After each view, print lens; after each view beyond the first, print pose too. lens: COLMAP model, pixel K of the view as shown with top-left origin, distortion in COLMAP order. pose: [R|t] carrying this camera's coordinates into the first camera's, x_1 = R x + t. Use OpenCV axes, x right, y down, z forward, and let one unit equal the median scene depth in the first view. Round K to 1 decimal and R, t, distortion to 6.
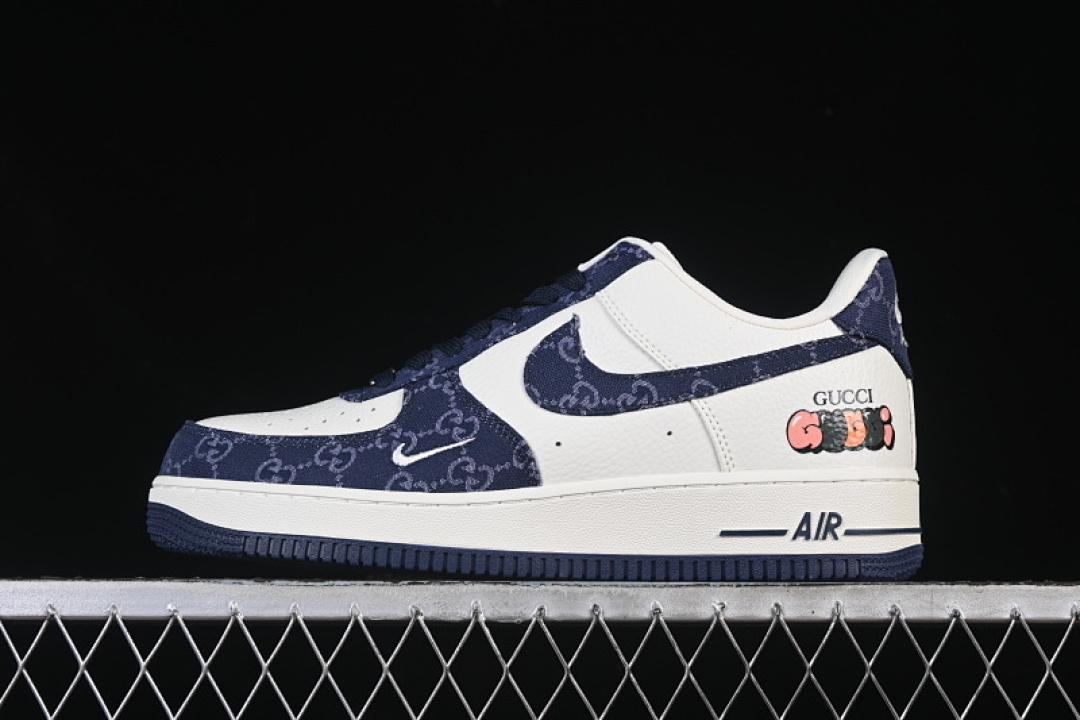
lens RADIAL K [[2377.6, 0, 540.0], [0, 2377.6, 360.0], [0, 0, 1]] dist [0.039120, -0.419013]
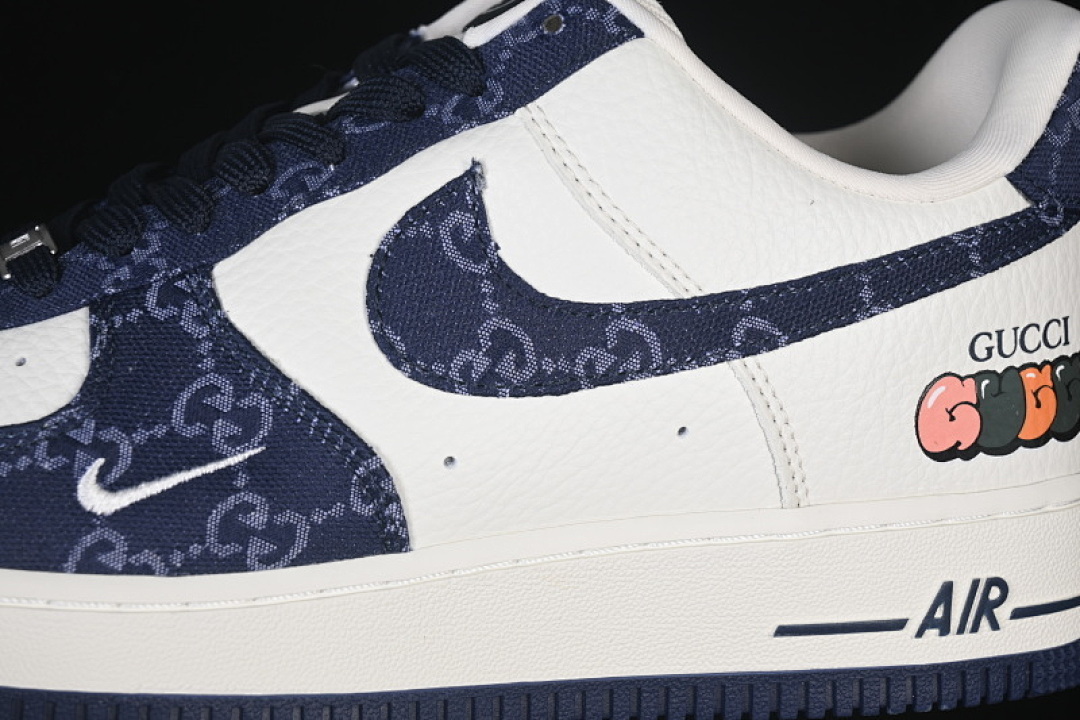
lens RADIAL K [[2377.6, 0, 540.0], [0, 2377.6, 360.0], [0, 0, 1]] dist [0.039120, -0.419013]
pose [[0.974291, -0.017961, 0.224577, -0.077125], [-0.039948, 0.967249, 0.250666, -0.098117], [-0.221724, -0.253193, 0.941664, 0.565265]]
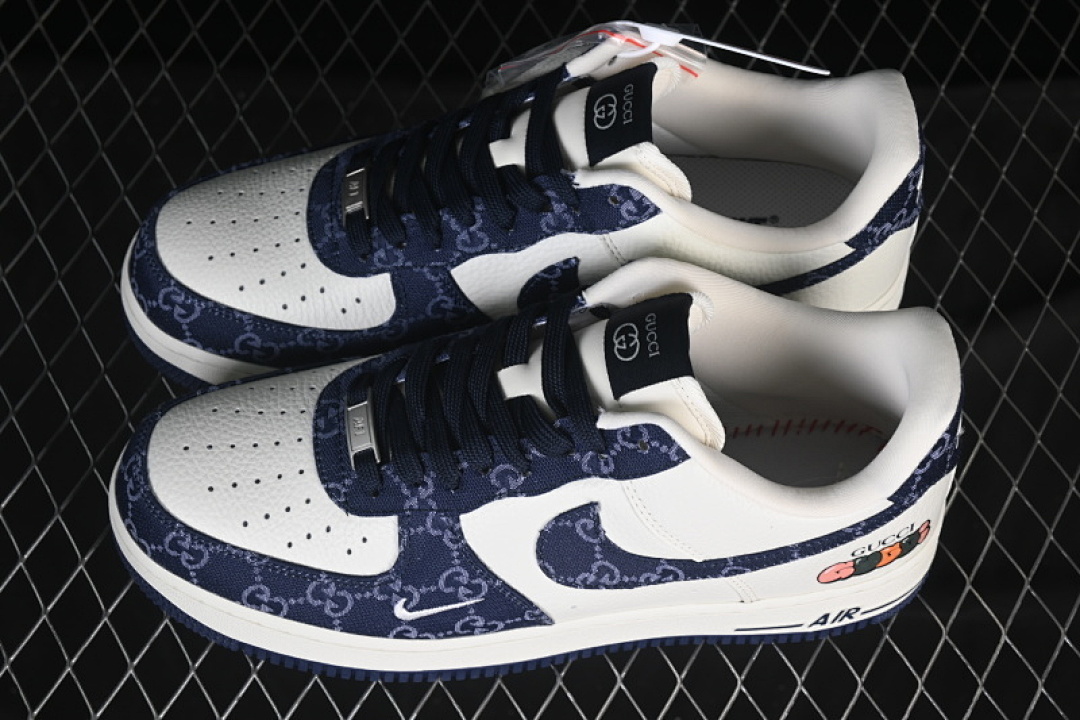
lens RADIAL K [[2377.6, 0, 540.0], [0, 2377.6, 360.0], [0, 0, 1]] dist [0.039120, -0.419013]
pose [[0.995231, -0.062528, 0.074877, -0.068436], [-0.040444, 0.434008, 0.900001, -0.835717], [-0.088772, -0.898737, 0.429409, 0.682730]]
